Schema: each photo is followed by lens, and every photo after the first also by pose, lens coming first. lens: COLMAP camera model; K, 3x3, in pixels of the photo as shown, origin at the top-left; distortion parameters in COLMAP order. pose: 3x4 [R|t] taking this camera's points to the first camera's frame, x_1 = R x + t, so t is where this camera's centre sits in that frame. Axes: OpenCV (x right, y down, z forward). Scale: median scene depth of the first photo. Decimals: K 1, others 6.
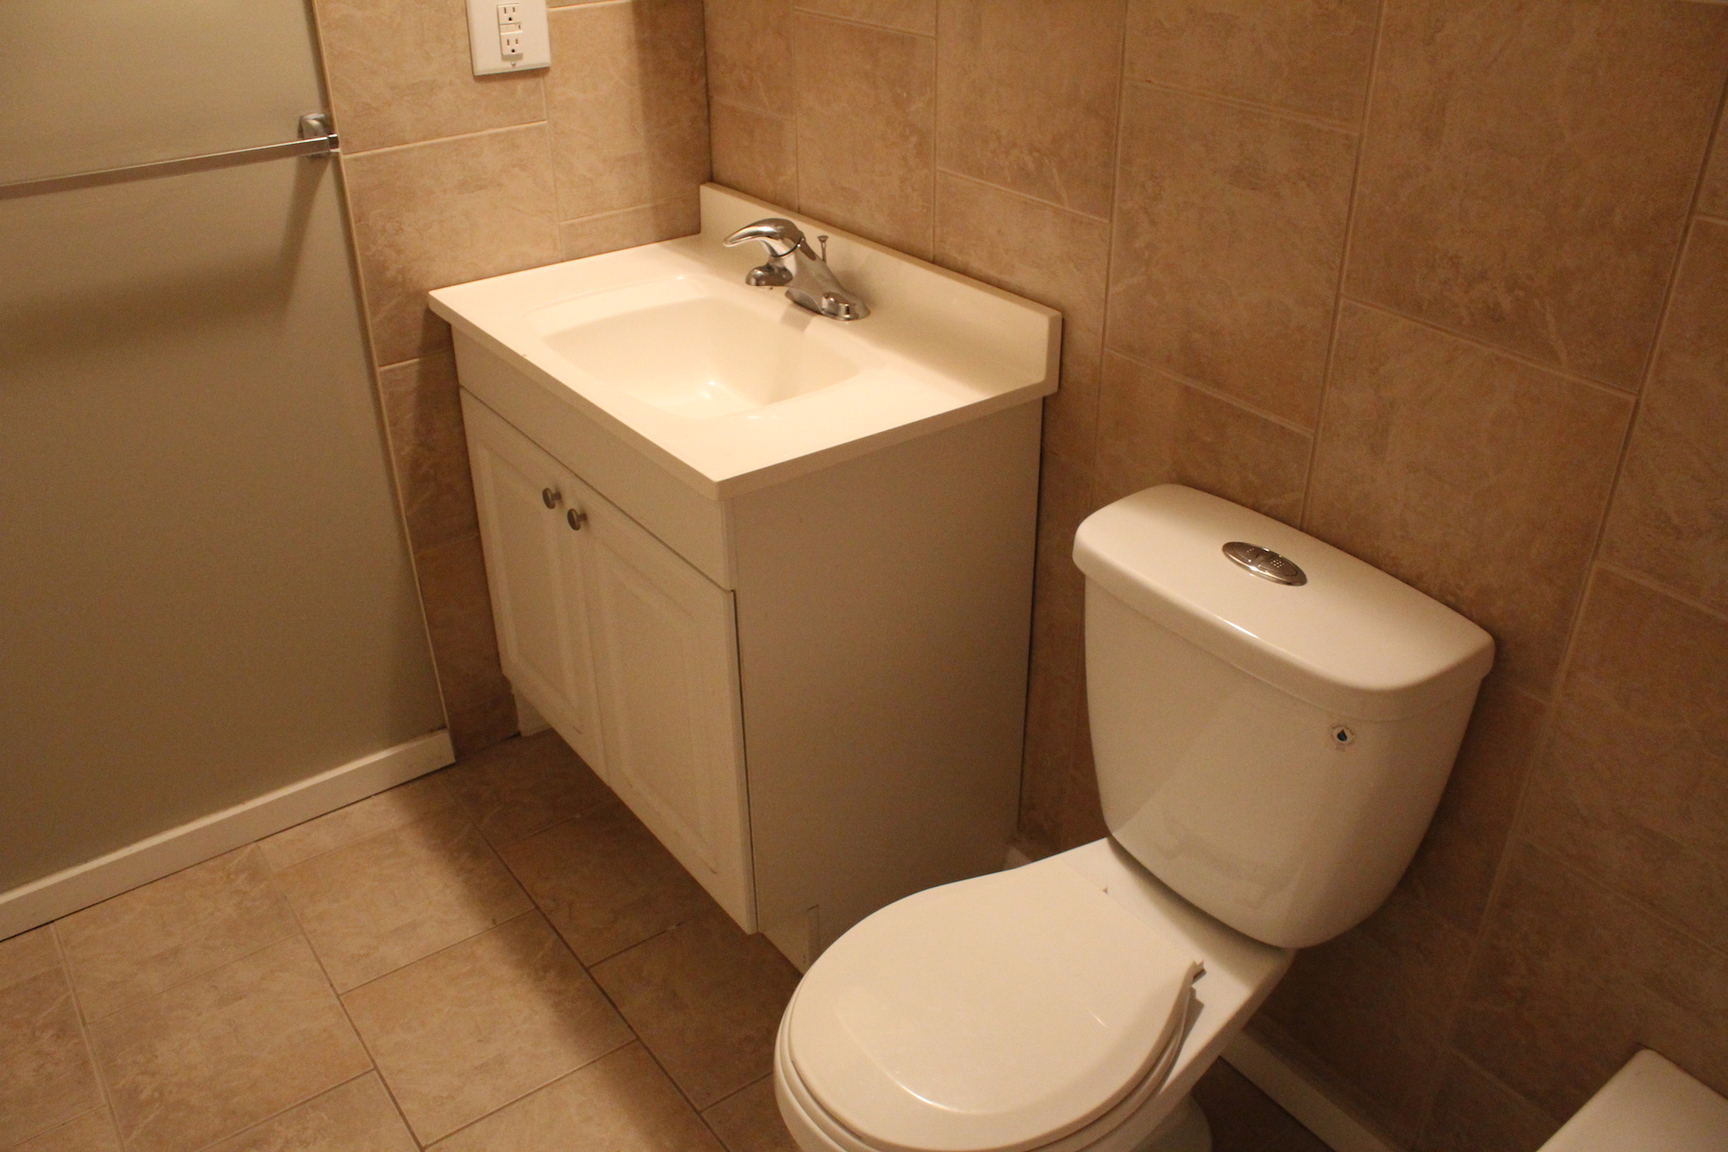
lens RADIAL K [[1433.8, 0, 844.0], [0, 1433.8, 566.8], [0, 0, 1]] dist [-0.163186, 0.151003]
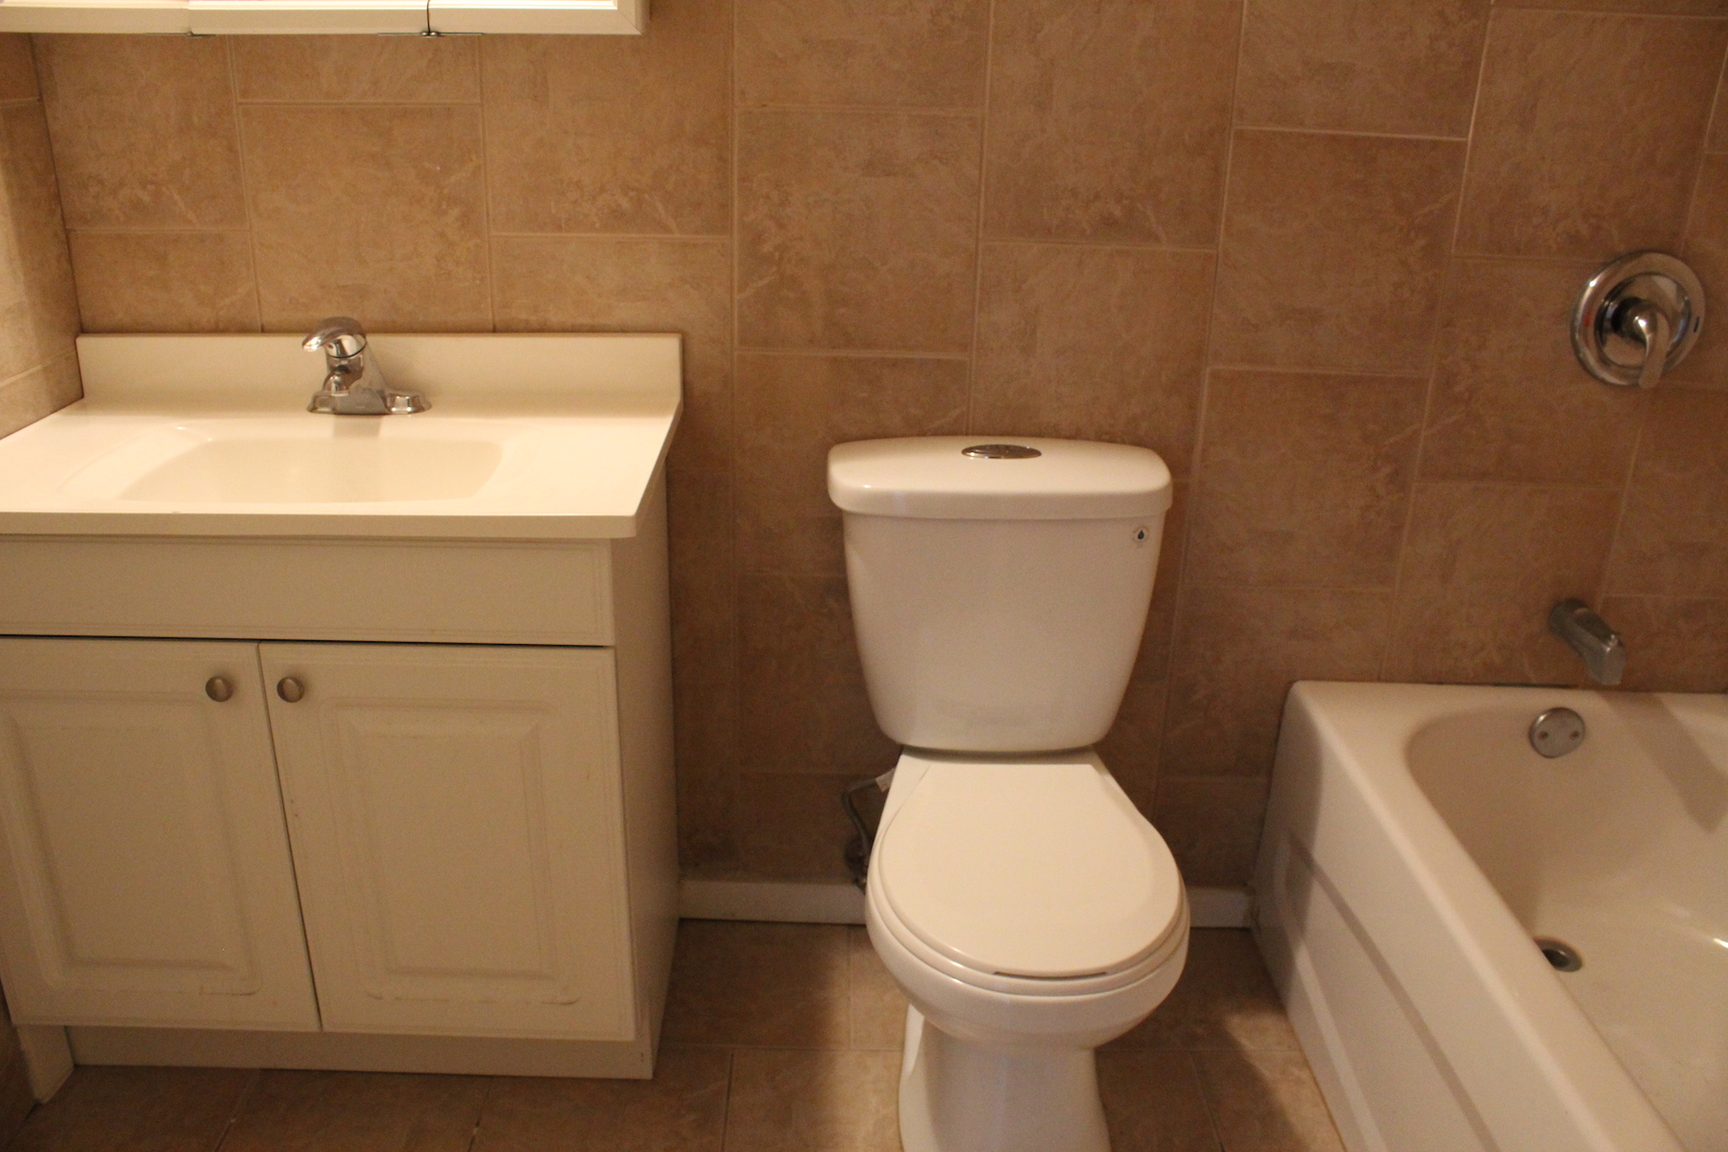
lens RADIAL K [[1423.7, 0, 864.0], [0, 1423.7, 576.0], [0, 0, 1]] dist [-0.168302, 0.142191]
pose [[0.573926, -0.280816, 0.769253, -0.708071], [0.379493, 0.923615, 0.054033, -0.014435], [-0.725668, 0.260915, 0.636655, 0.284450]]
